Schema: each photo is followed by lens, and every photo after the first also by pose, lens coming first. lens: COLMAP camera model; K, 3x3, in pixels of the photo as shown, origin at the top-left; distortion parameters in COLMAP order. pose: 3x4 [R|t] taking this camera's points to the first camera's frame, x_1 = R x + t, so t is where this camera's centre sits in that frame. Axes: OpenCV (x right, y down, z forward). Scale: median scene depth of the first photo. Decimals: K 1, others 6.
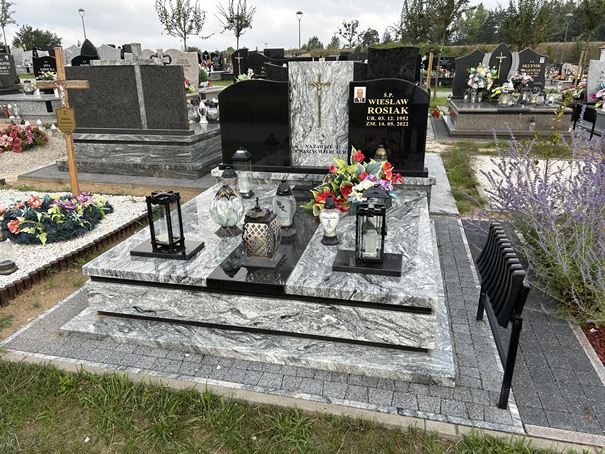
lens RADIAL K [[454.4, 0, 300.5], [0, 454.4, 227.3], [0, 0, 1]] dist [0.062769, -0.066955]
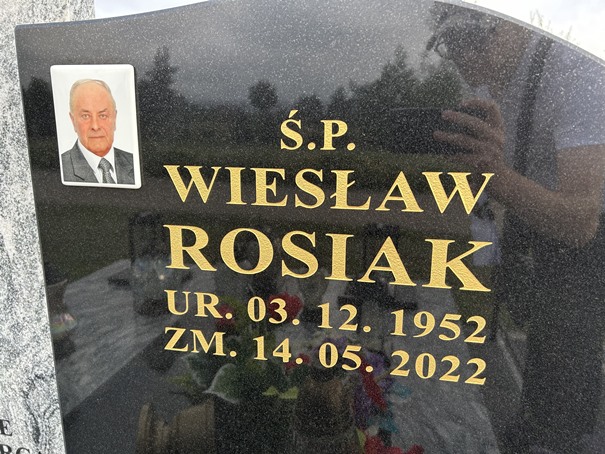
lens RADIAL K [[454.4, 0, 306.9], [0, 454.4, 228.2], [0, 0, 1]] dist [0.062769, -0.066955]
pose [[0.999775, 0.017820, 0.011534, 0.088366], [-0.016408, 0.993492, -0.112712, -0.117985], [-0.013467, 0.112497, 0.993561, 0.415133]]
